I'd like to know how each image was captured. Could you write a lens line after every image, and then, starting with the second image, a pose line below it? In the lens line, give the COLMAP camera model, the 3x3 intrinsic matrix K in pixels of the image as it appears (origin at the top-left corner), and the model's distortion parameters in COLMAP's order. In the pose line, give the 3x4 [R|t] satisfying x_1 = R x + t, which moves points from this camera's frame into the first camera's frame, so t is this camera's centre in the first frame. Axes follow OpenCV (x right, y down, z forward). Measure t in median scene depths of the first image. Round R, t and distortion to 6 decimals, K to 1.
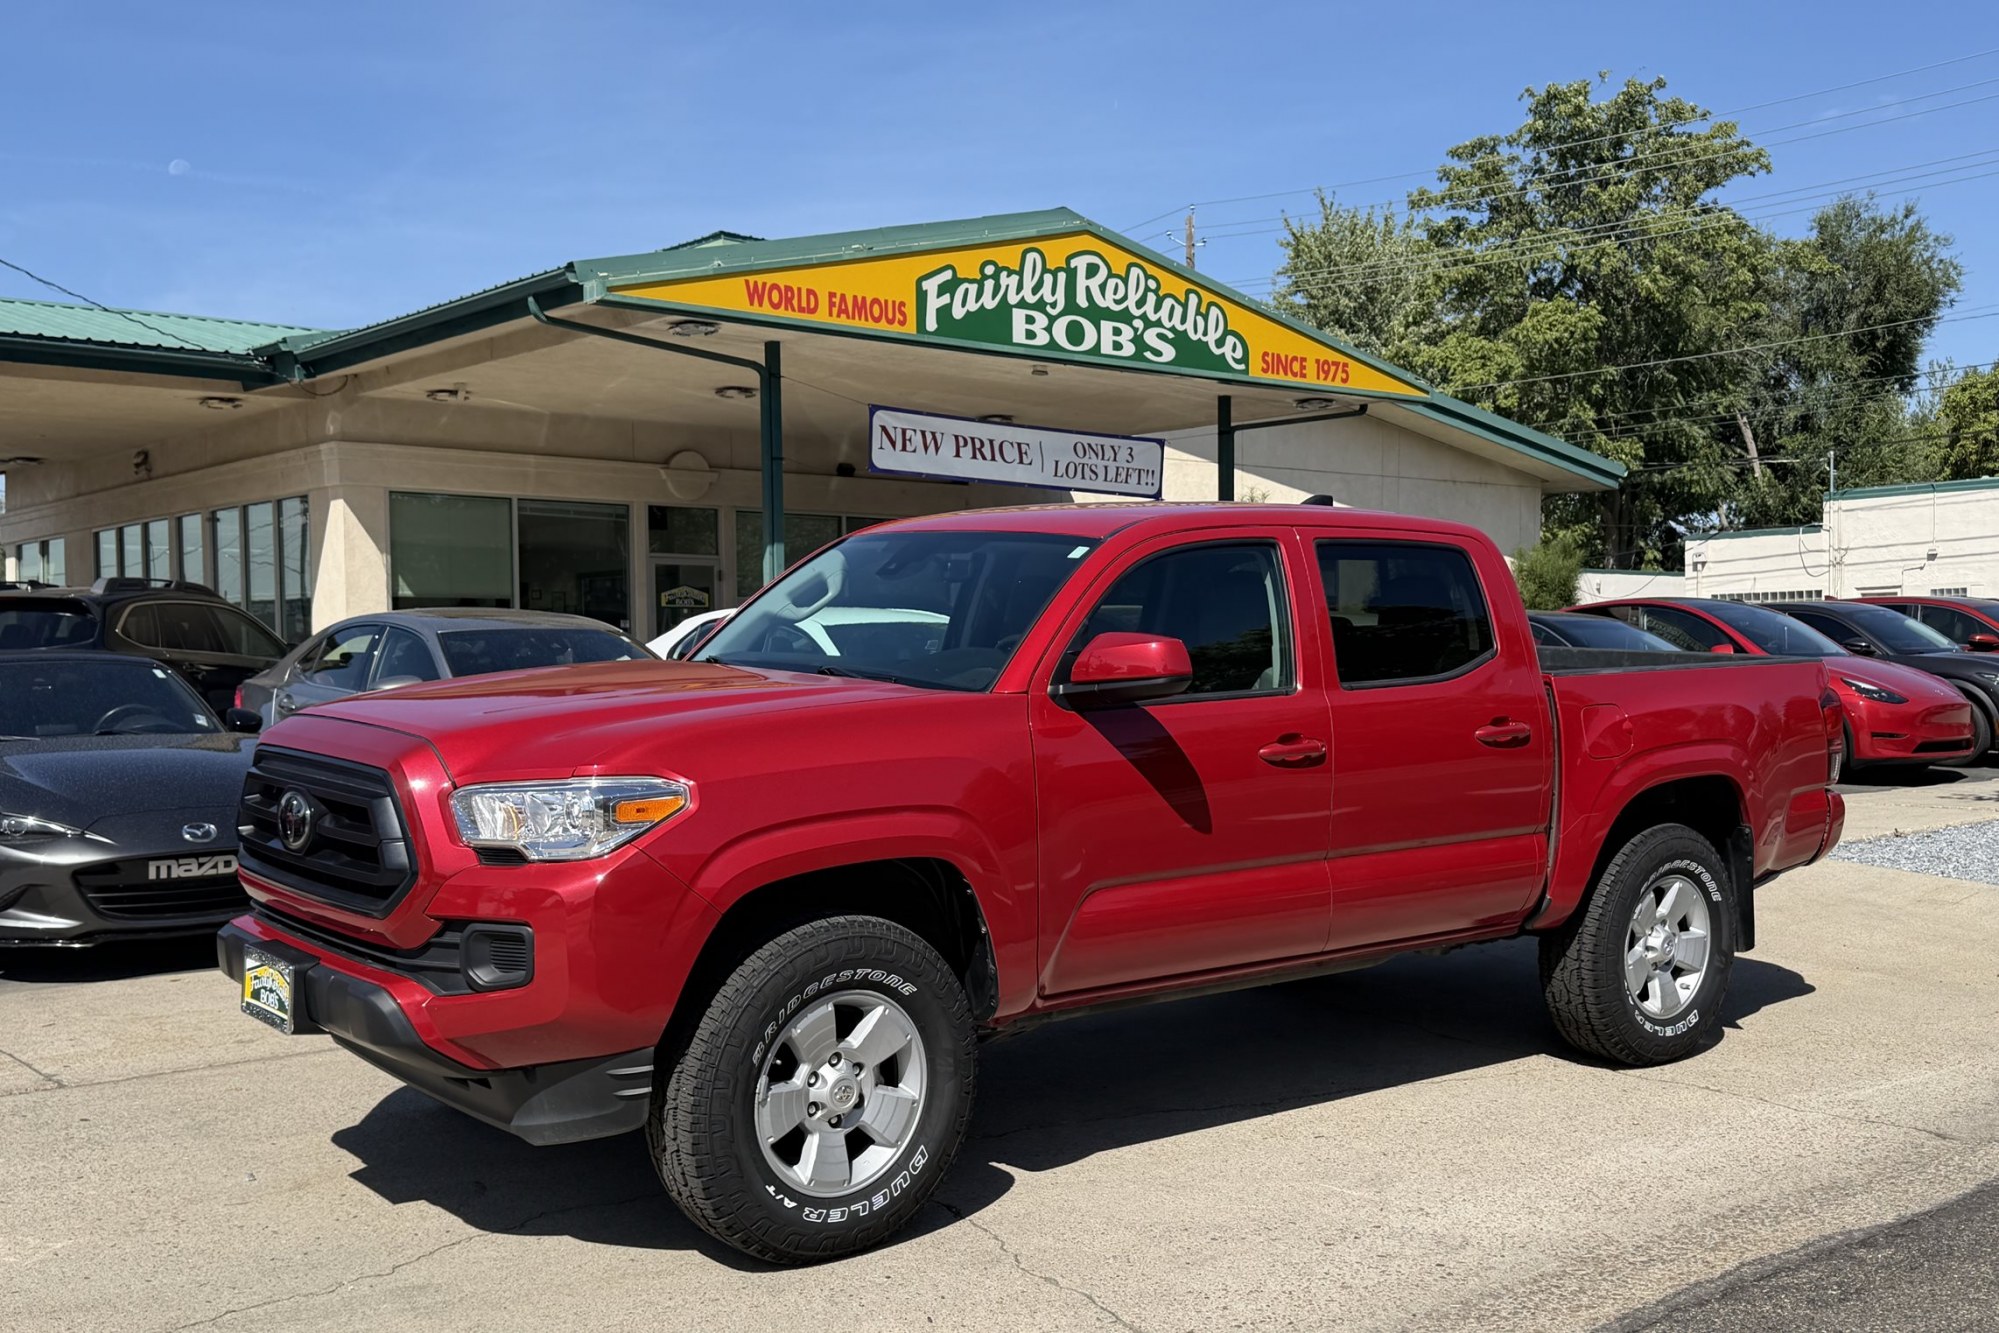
lens RADIAL K [[2099.1, 0, 1000.1], [0, 2099.1, 774.9], [0, 0, 1]] dist [0.229810, -0.579405]
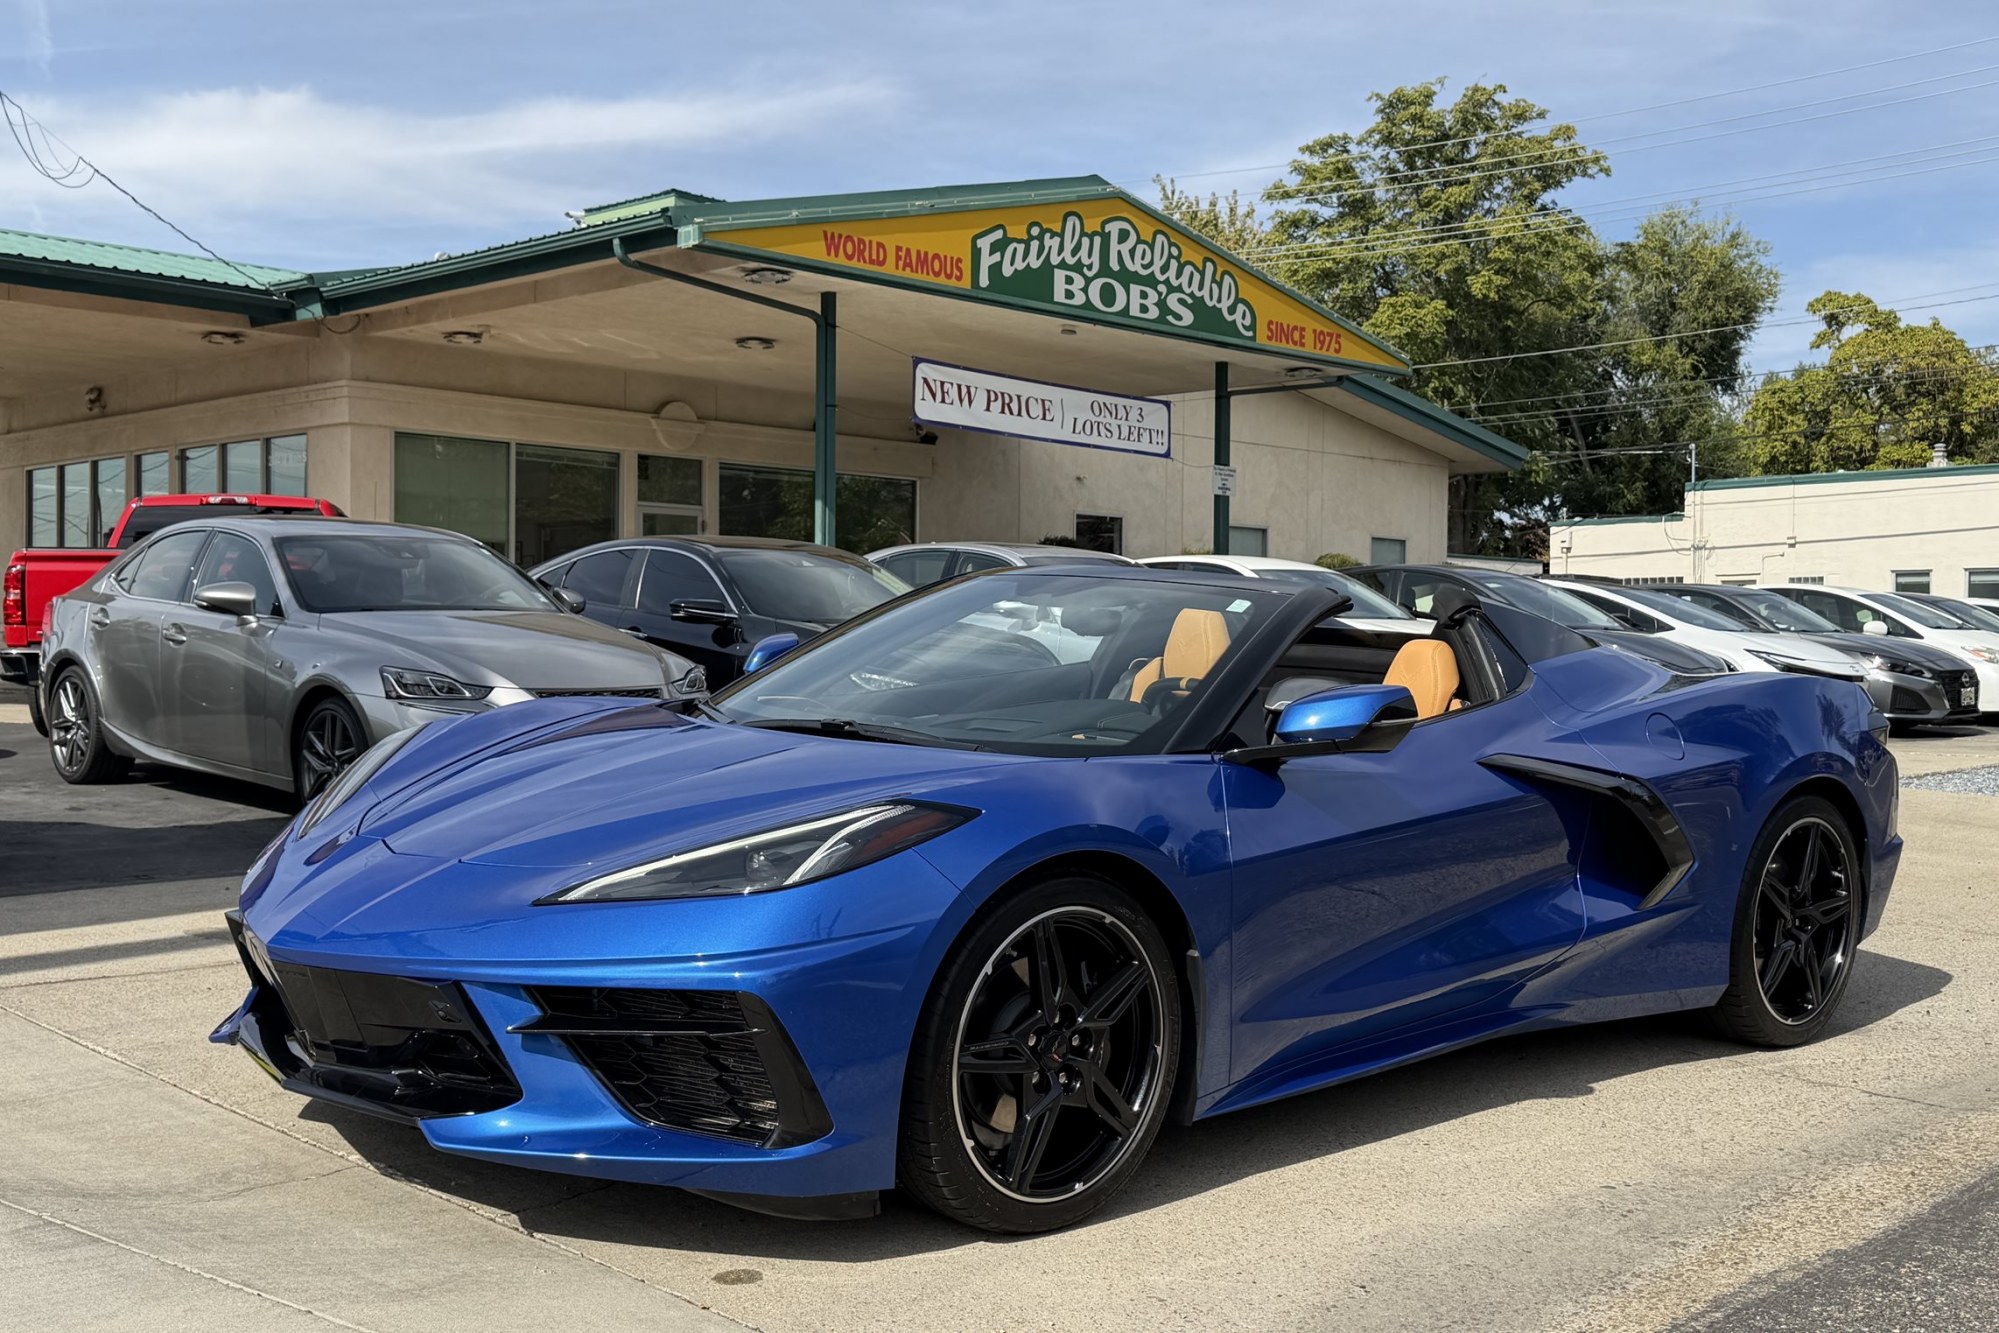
lens RADIAL K [[2155.4, 0, 999.5], [0, 2155.4, 666.5], [0, 0, 1]] dist [0.208765, -0.477507]
pose [[0.994698, 0.016487, 0.101505, -0.121279], [-0.011908, 0.998891, -0.045550, 0.021461], [-0.102143, 0.044100, 0.993792, -0.038600]]
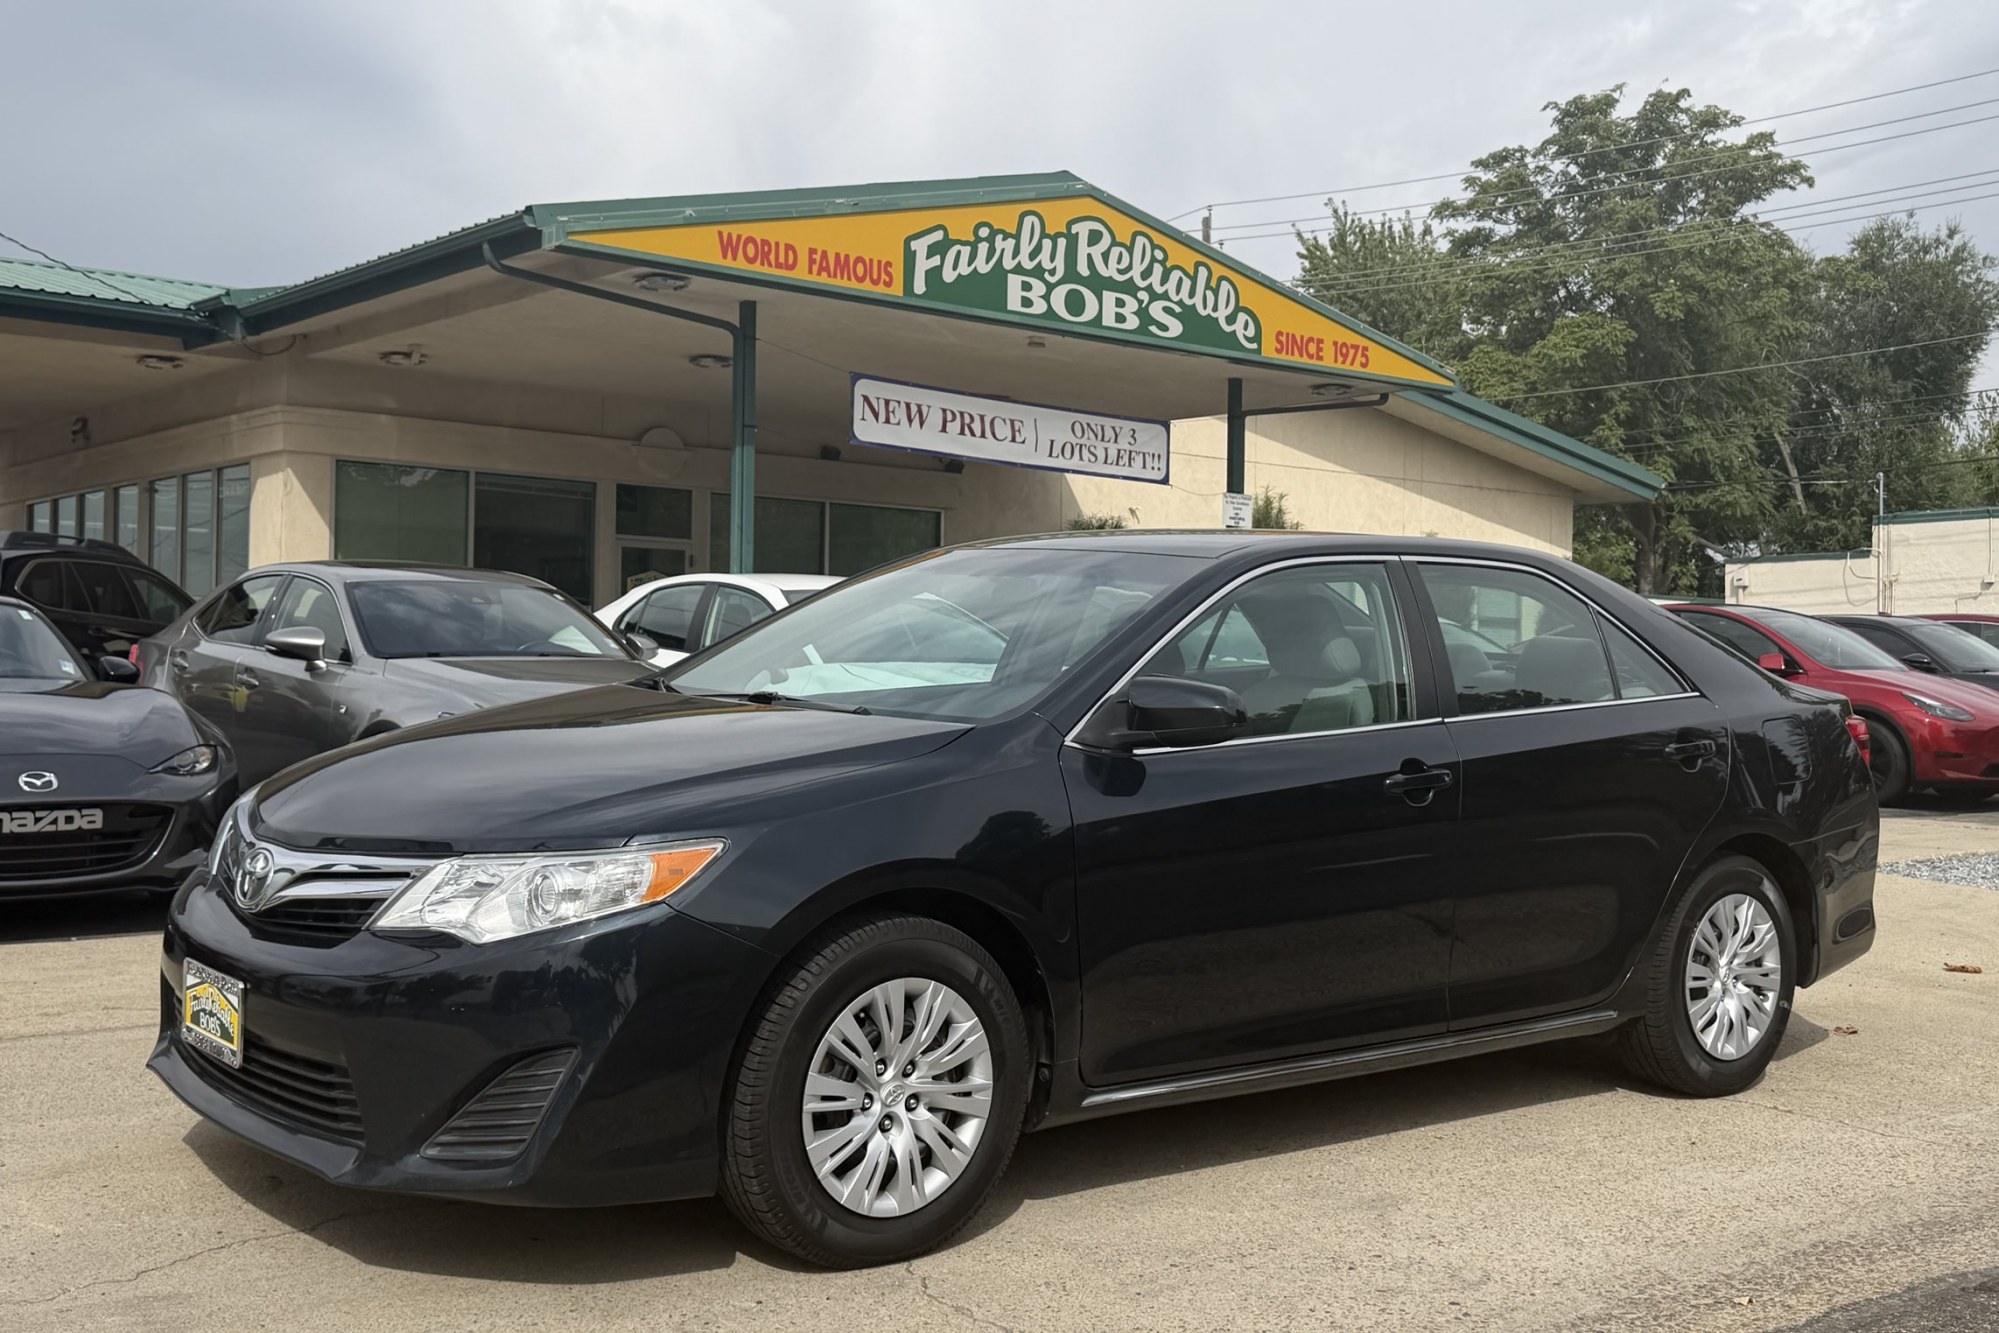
lens RADIAL K [[2194.4, 0, 996.2], [0, 2194.4, 669.0], [0, 0, 1]] dist [0.216728, -0.517457]
pose [[0.999725, 0.022976, -0.004596, 0.008954], [-0.023216, 0.997813, -0.061892, 0.013134], [0.003164, 0.061982, 0.998072, 0.040484]]
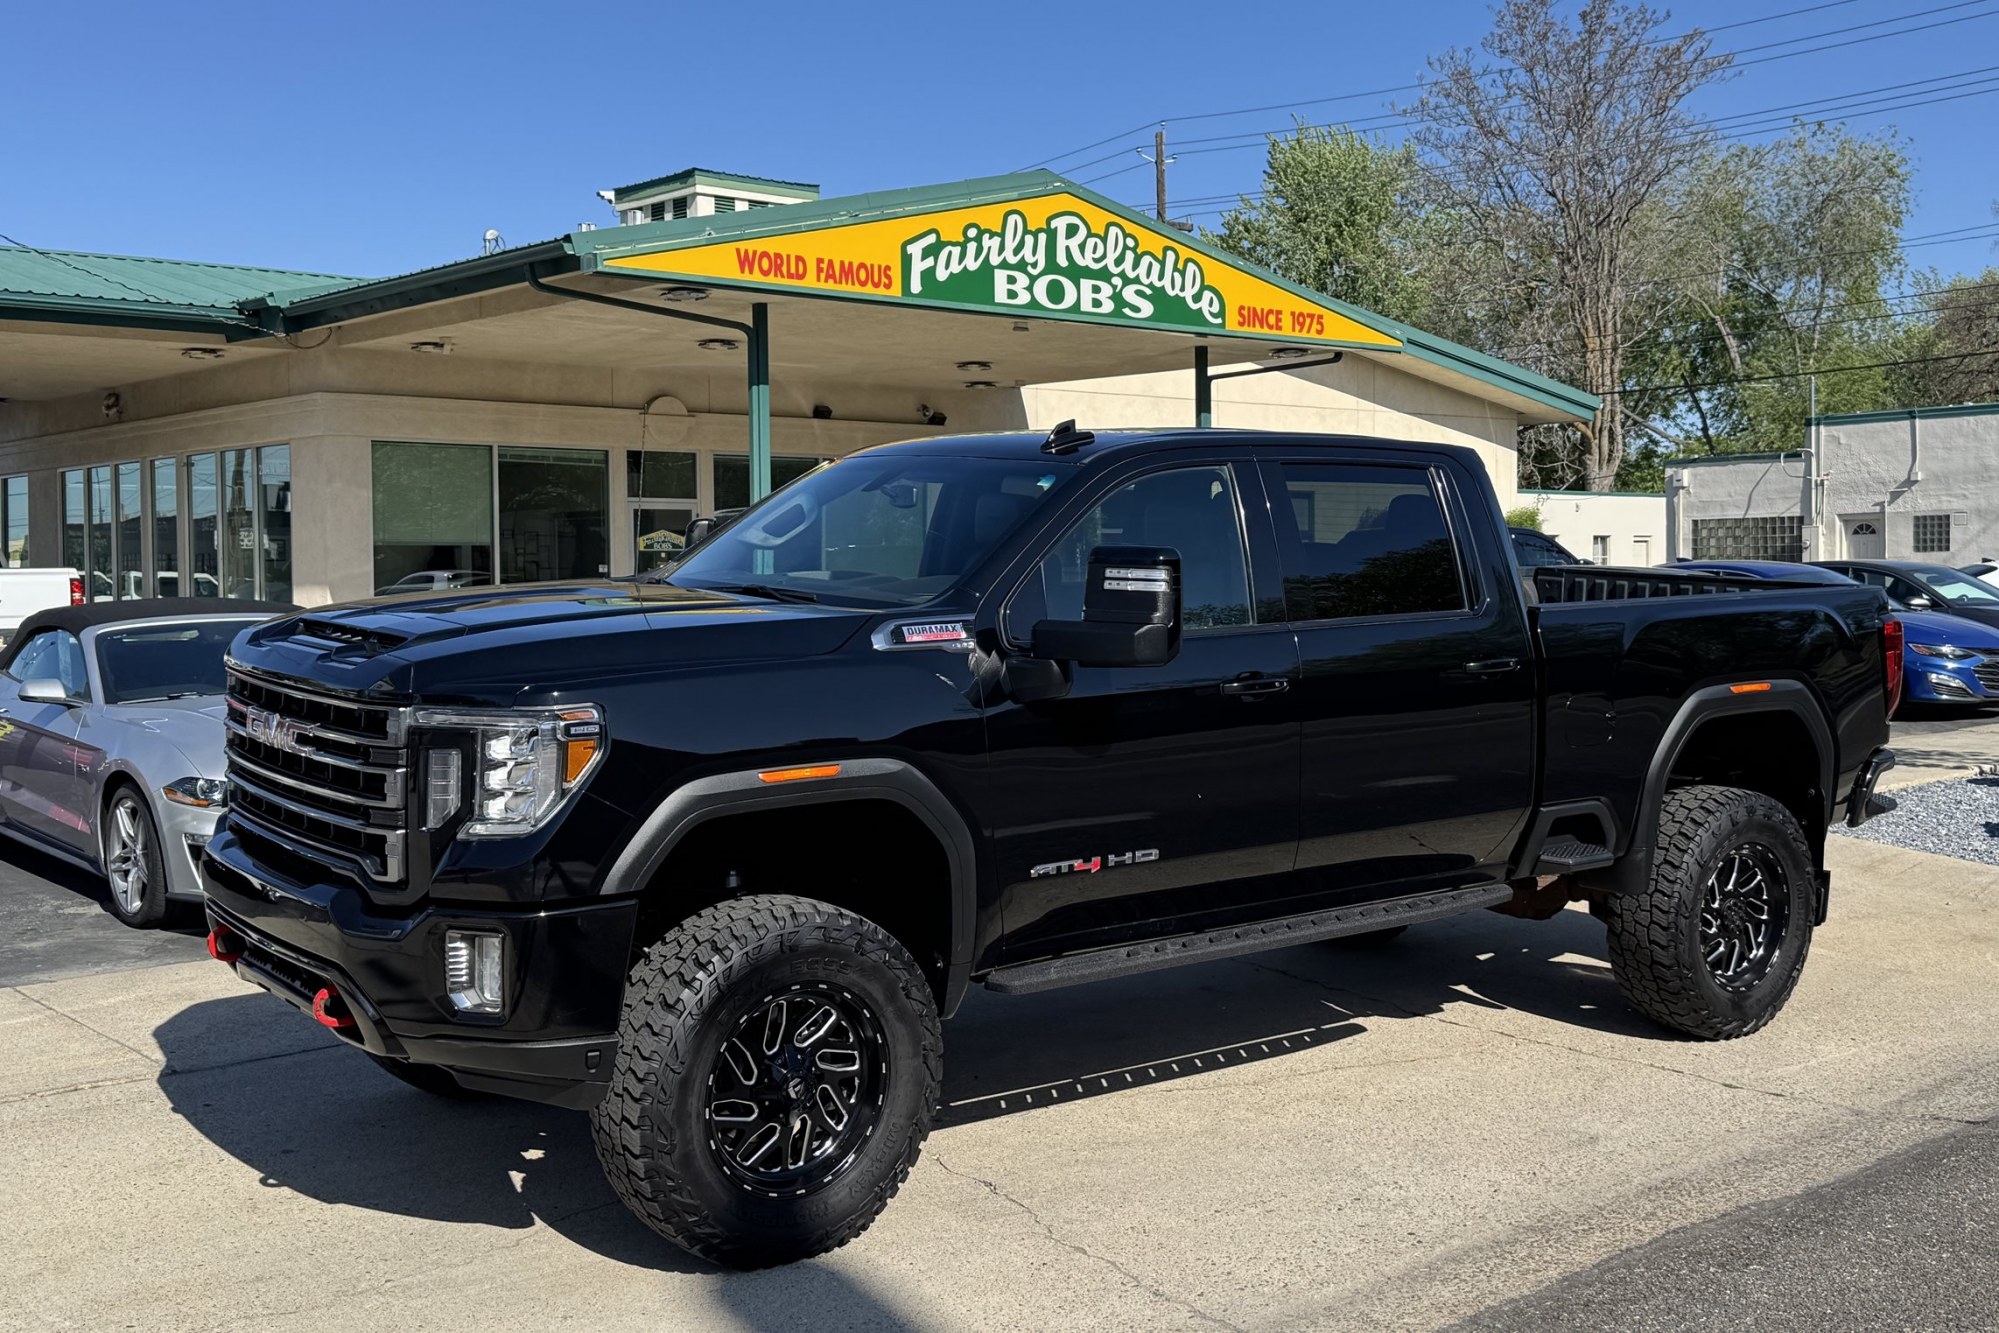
lens RADIAL K [[2194.4, 0, 996.2], [0, 2194.4, 669.0], [0, 0, 1]] dist [0.216728, -0.517457]
pose [[0.999860, -0.001461, 0.016676, -0.011042], [0.001592, 0.999968, -0.007853, -0.018919], [-0.016664, 0.007878, 0.999830, -0.059071]]
